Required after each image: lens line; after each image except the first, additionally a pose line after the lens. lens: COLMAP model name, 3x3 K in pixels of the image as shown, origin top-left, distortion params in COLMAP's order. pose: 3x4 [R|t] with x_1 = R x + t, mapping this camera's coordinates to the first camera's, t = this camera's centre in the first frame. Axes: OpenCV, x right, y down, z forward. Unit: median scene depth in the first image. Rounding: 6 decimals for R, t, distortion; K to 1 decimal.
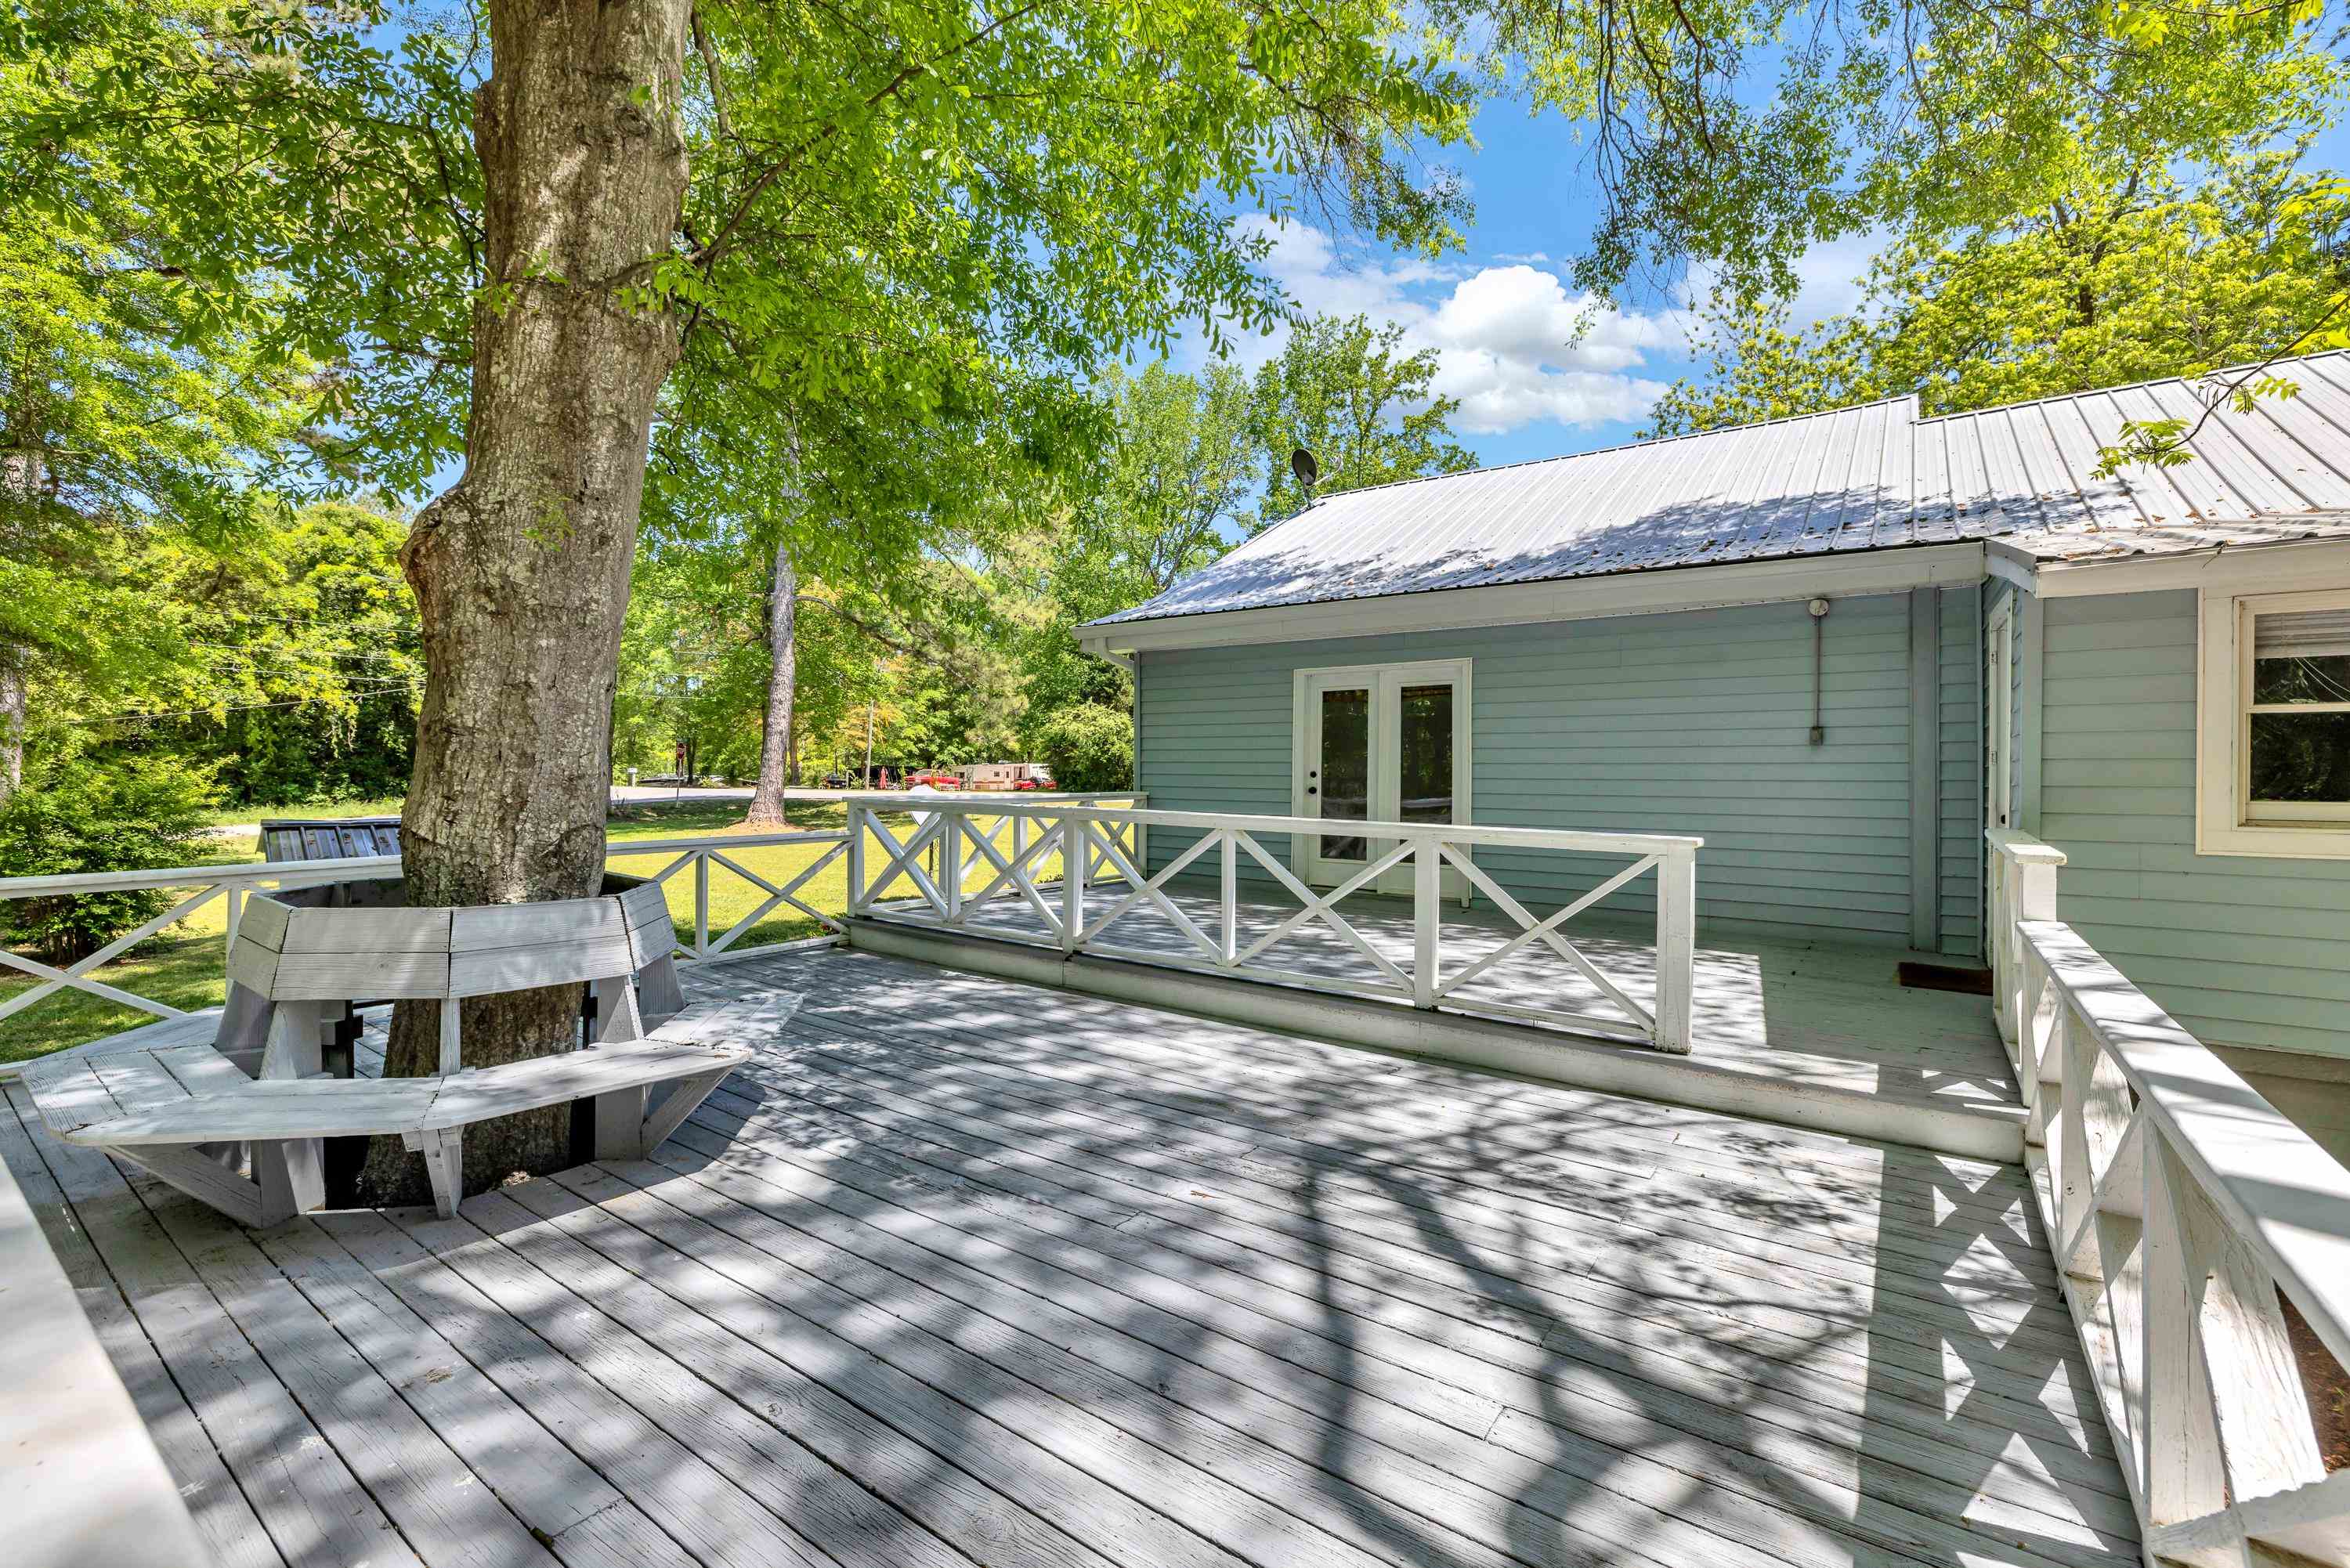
lens RADIAL K [[1007.7, 0, 1145.8], [0, 1007.7, 778.3], [0, 0, 1]] dist [0.000595, -0.000056]
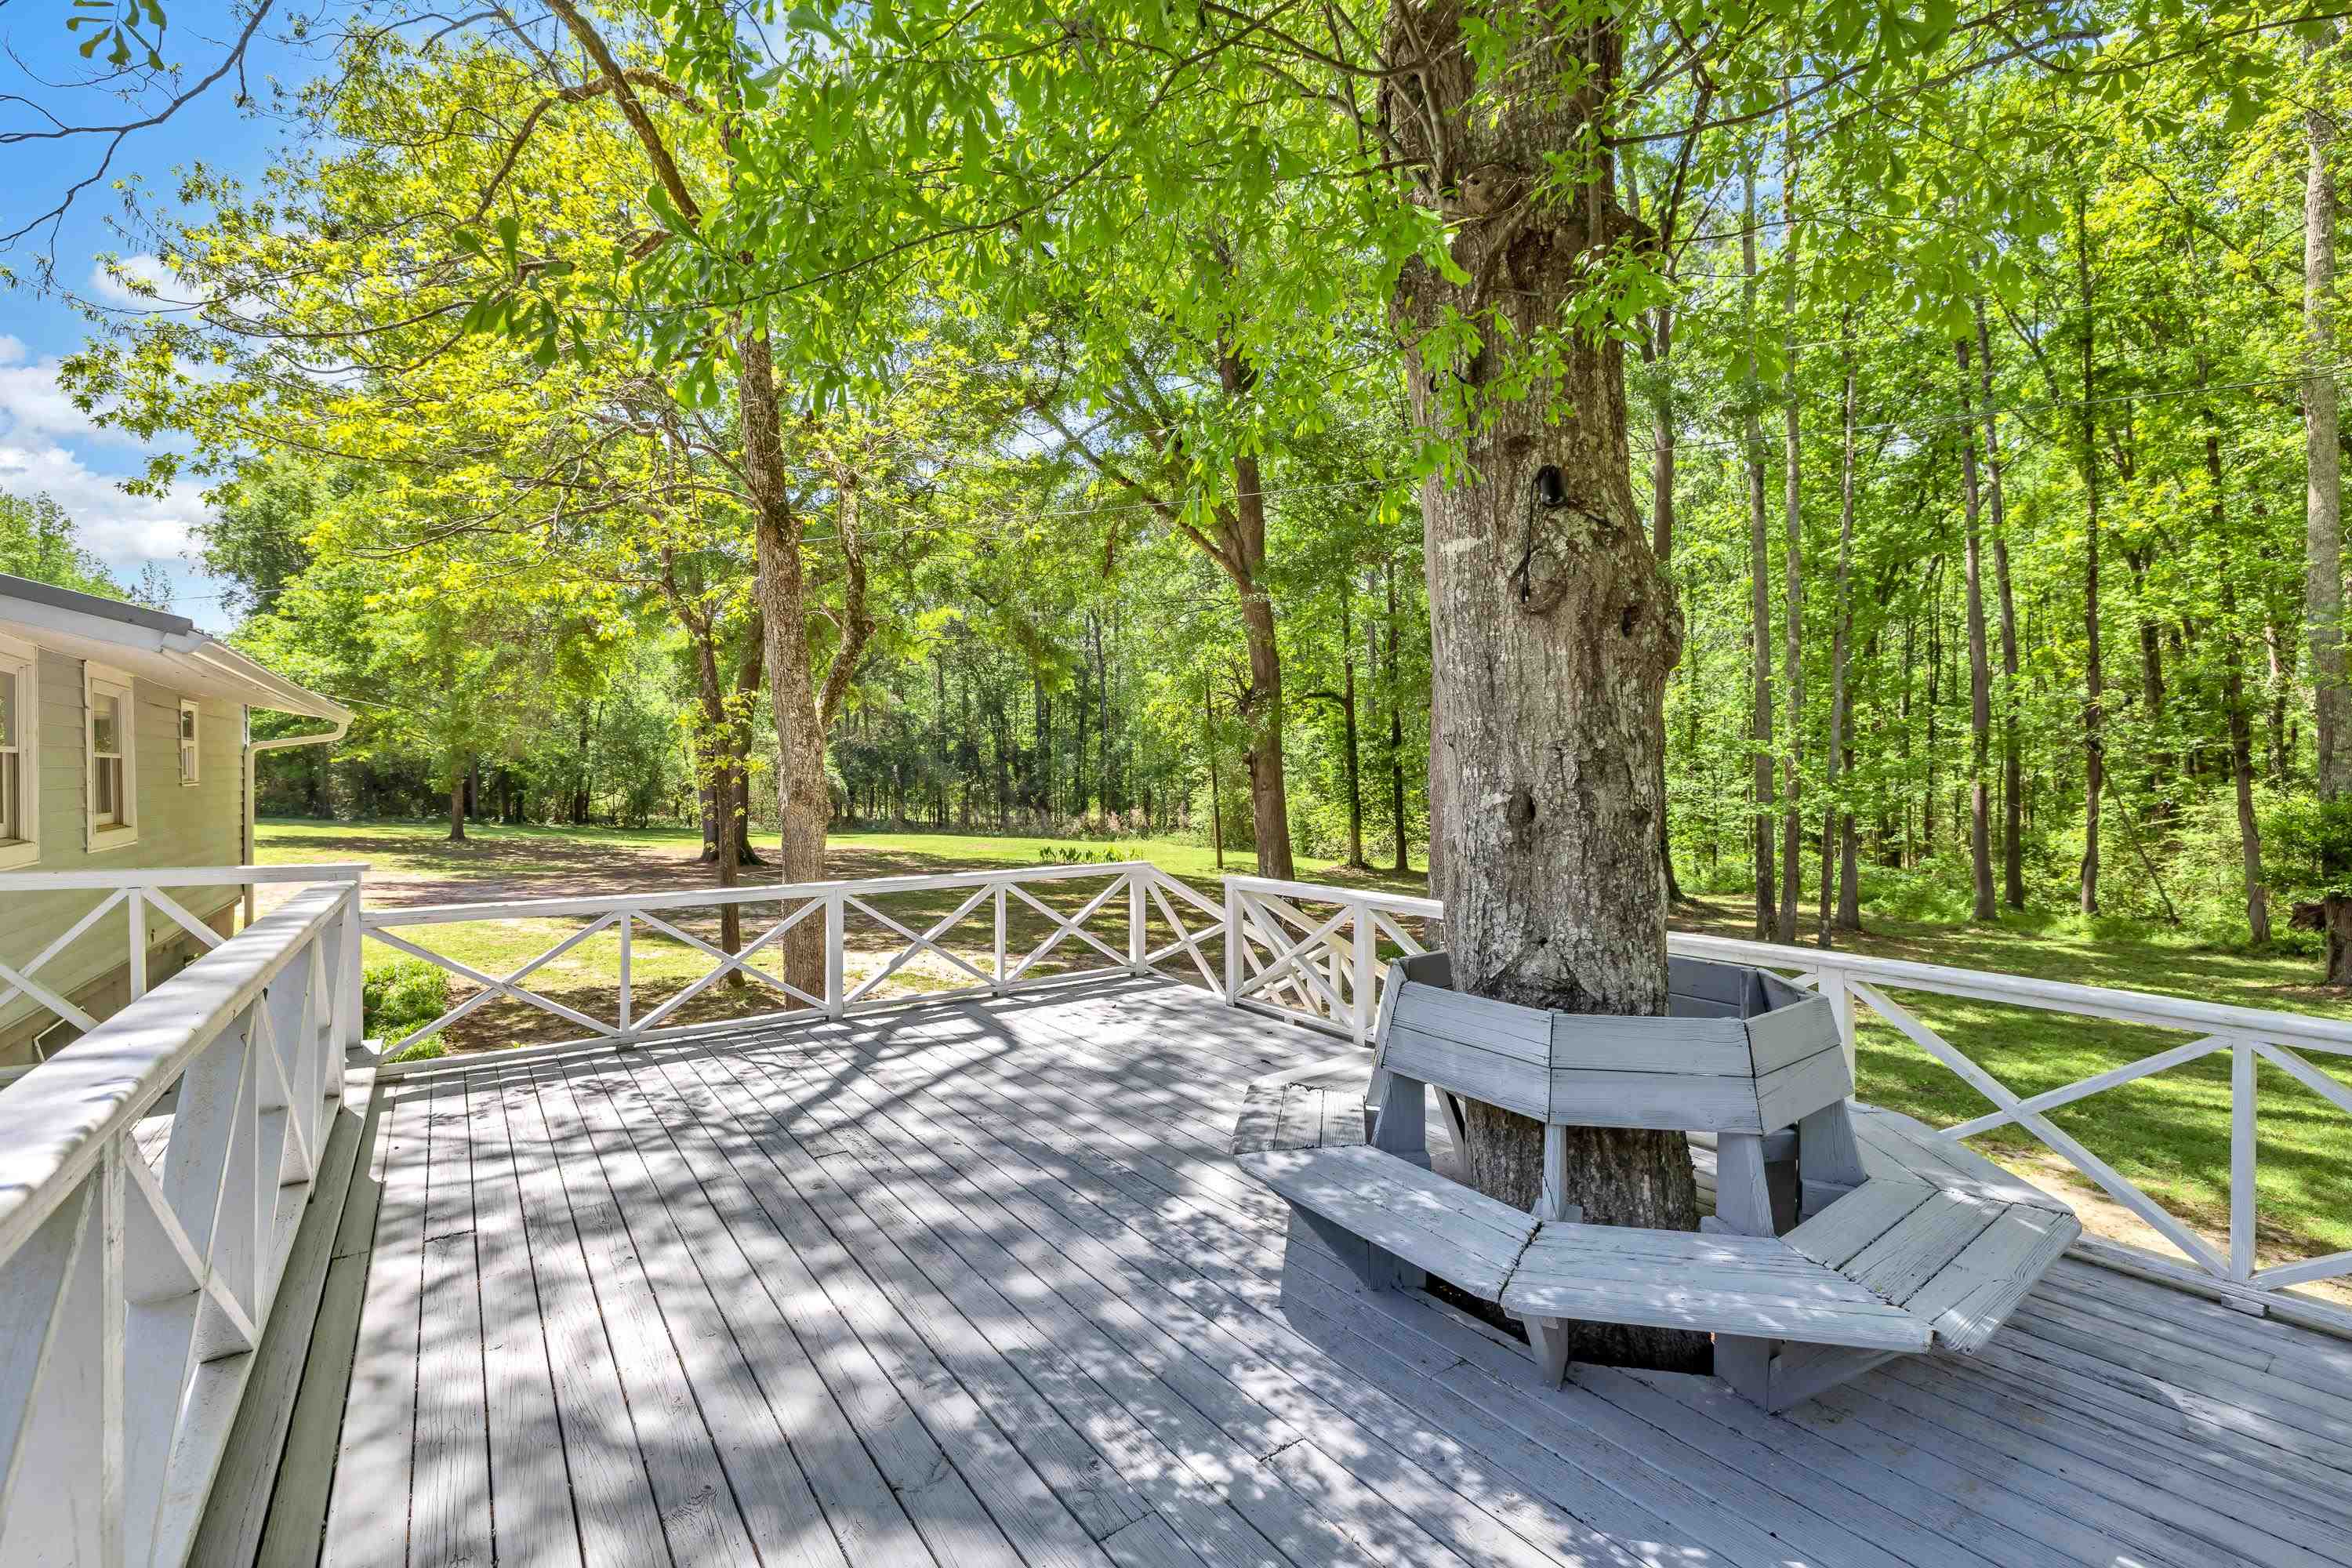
lens RADIAL K [[993.0, 0, 1139.7], [0, 993.0, 775.5], [0, 0, 1]] dist [-0.000140, -0.000260]
pose [[-0.948045, -0.009653, 0.317990, -0.511033], [-0.009244, 0.999953, 0.002793, -0.056289], [-0.318002, -0.000291, -0.948090, 1.717719]]
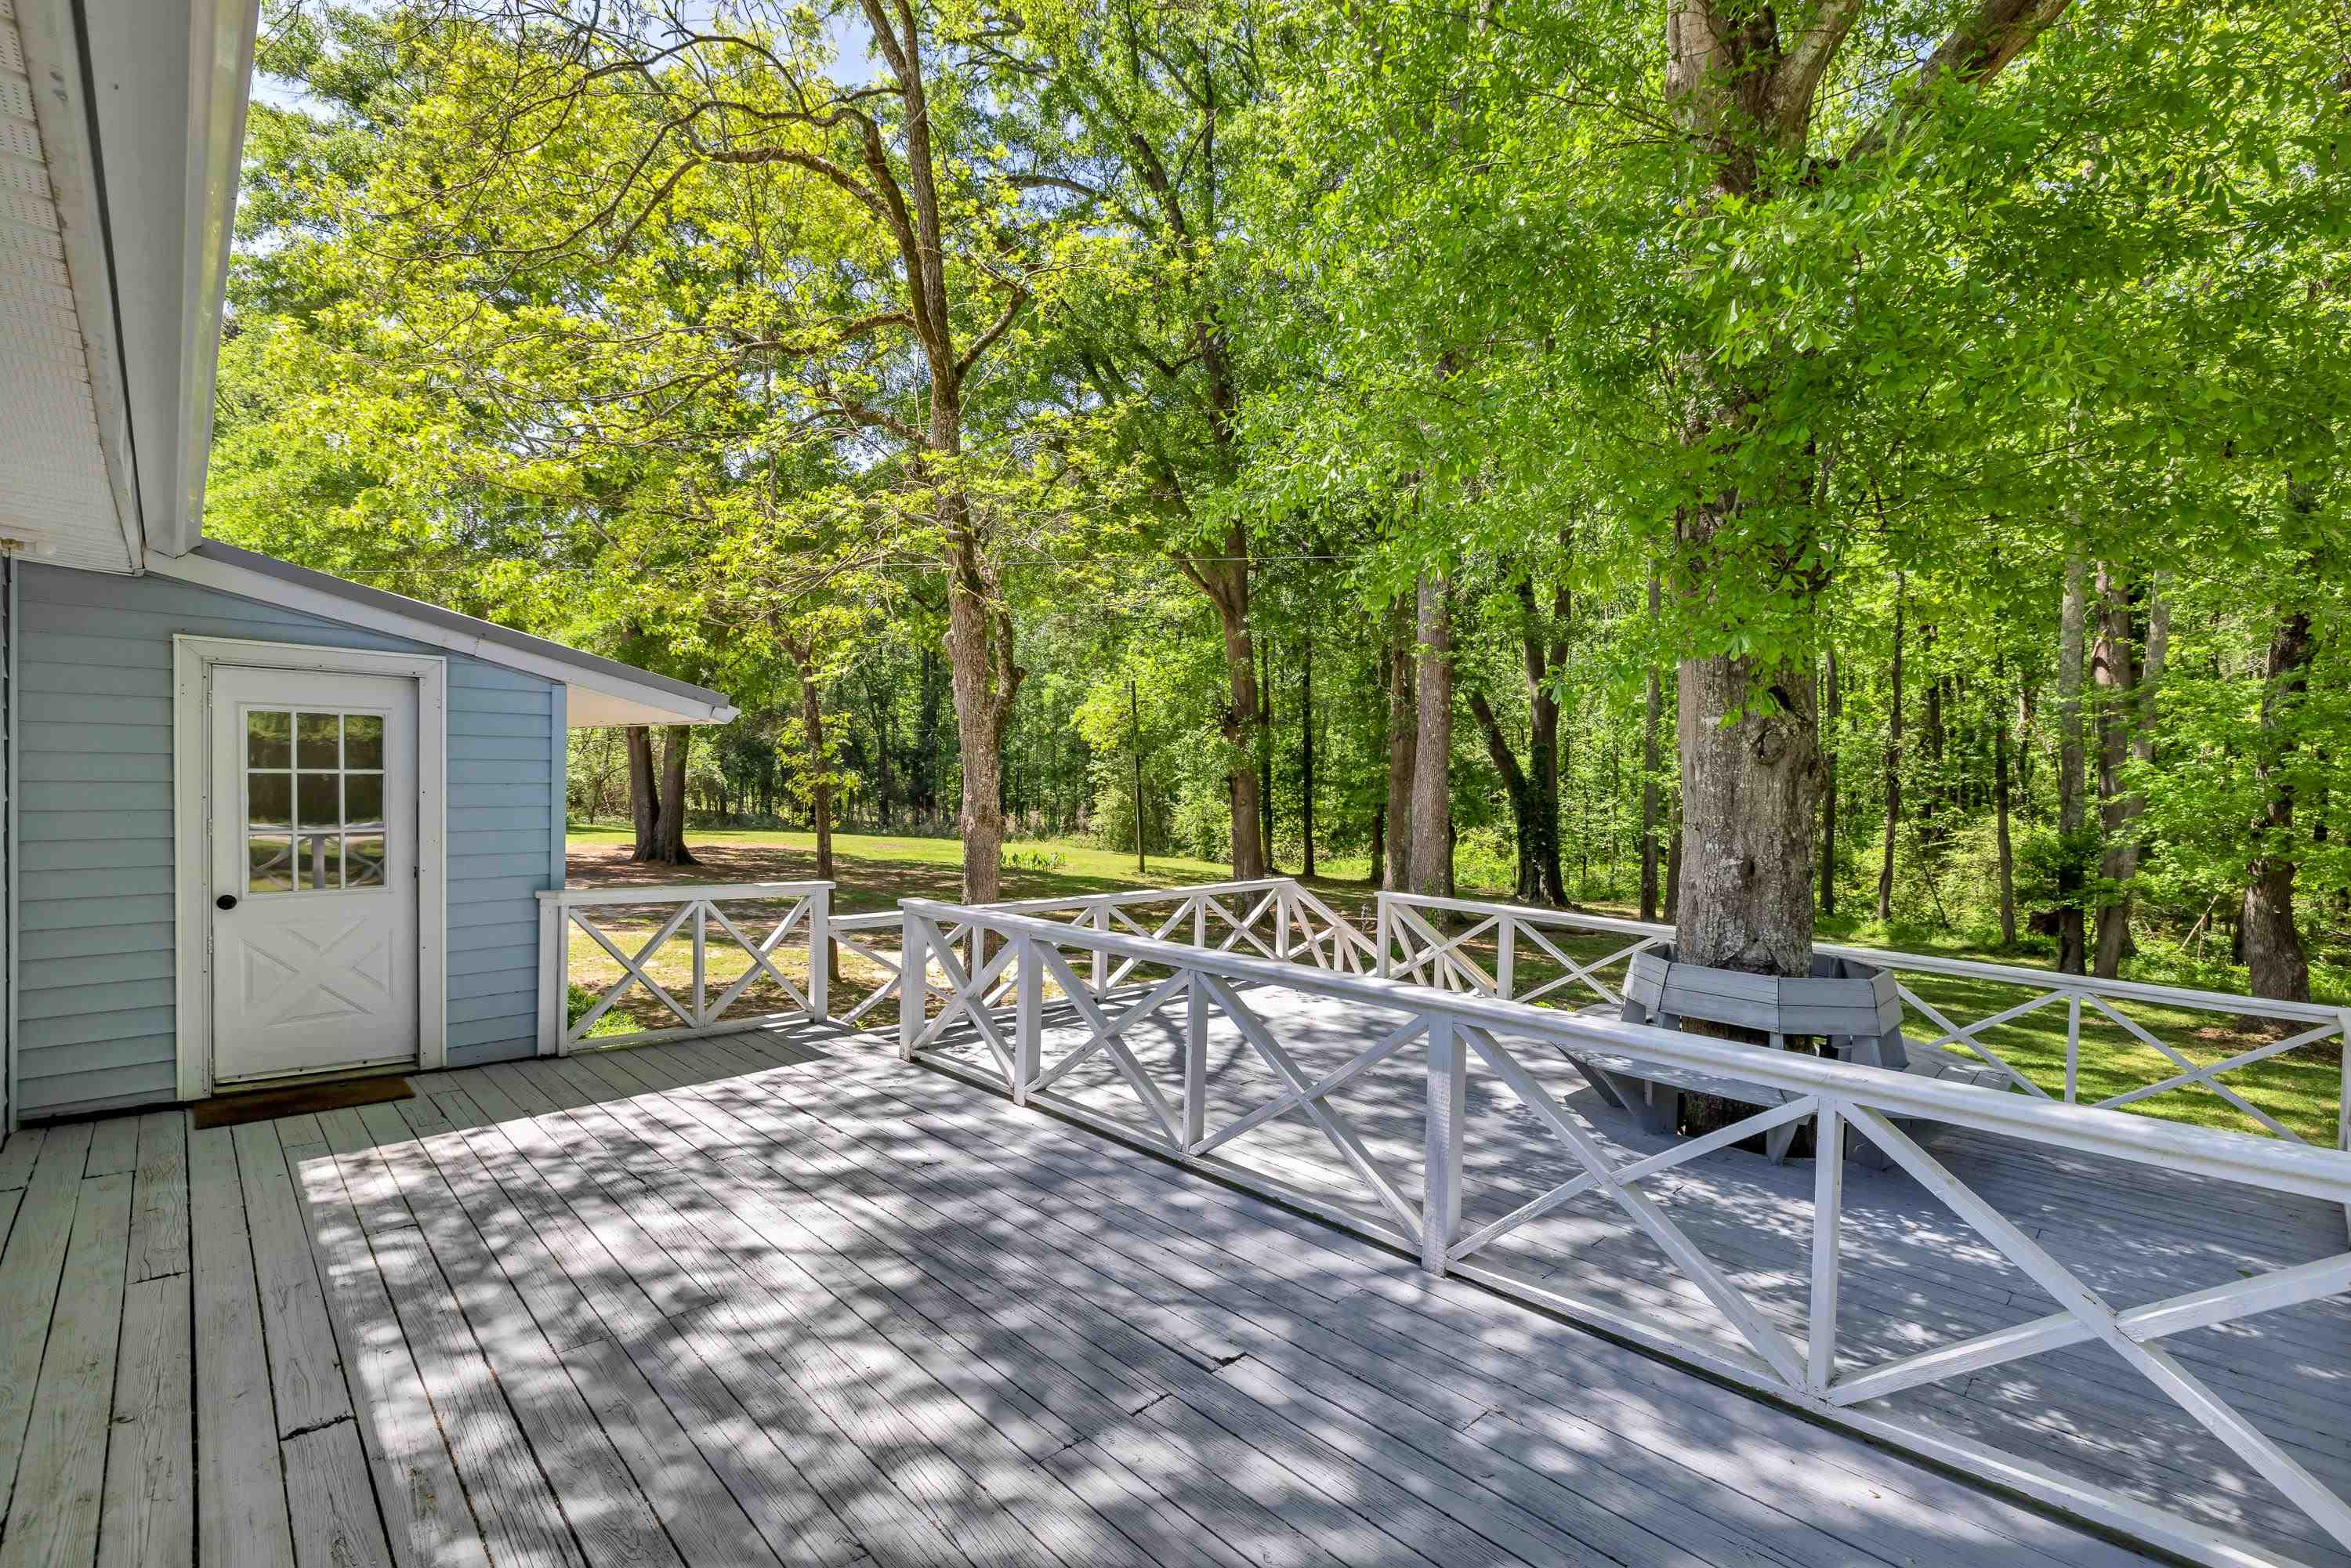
lens RADIAL K [[1016.5, 0, 1158.6], [0, 1016.5, 799.4], [0, 0, 1]] dist [0.001430, 0.000231]
pose [[-0.985500, -0.039492, 0.165013, -0.011217], [-0.035954, 0.999056, 0.024376, -0.126200], [-0.165820, 0.018089, -0.985990, 2.384148]]
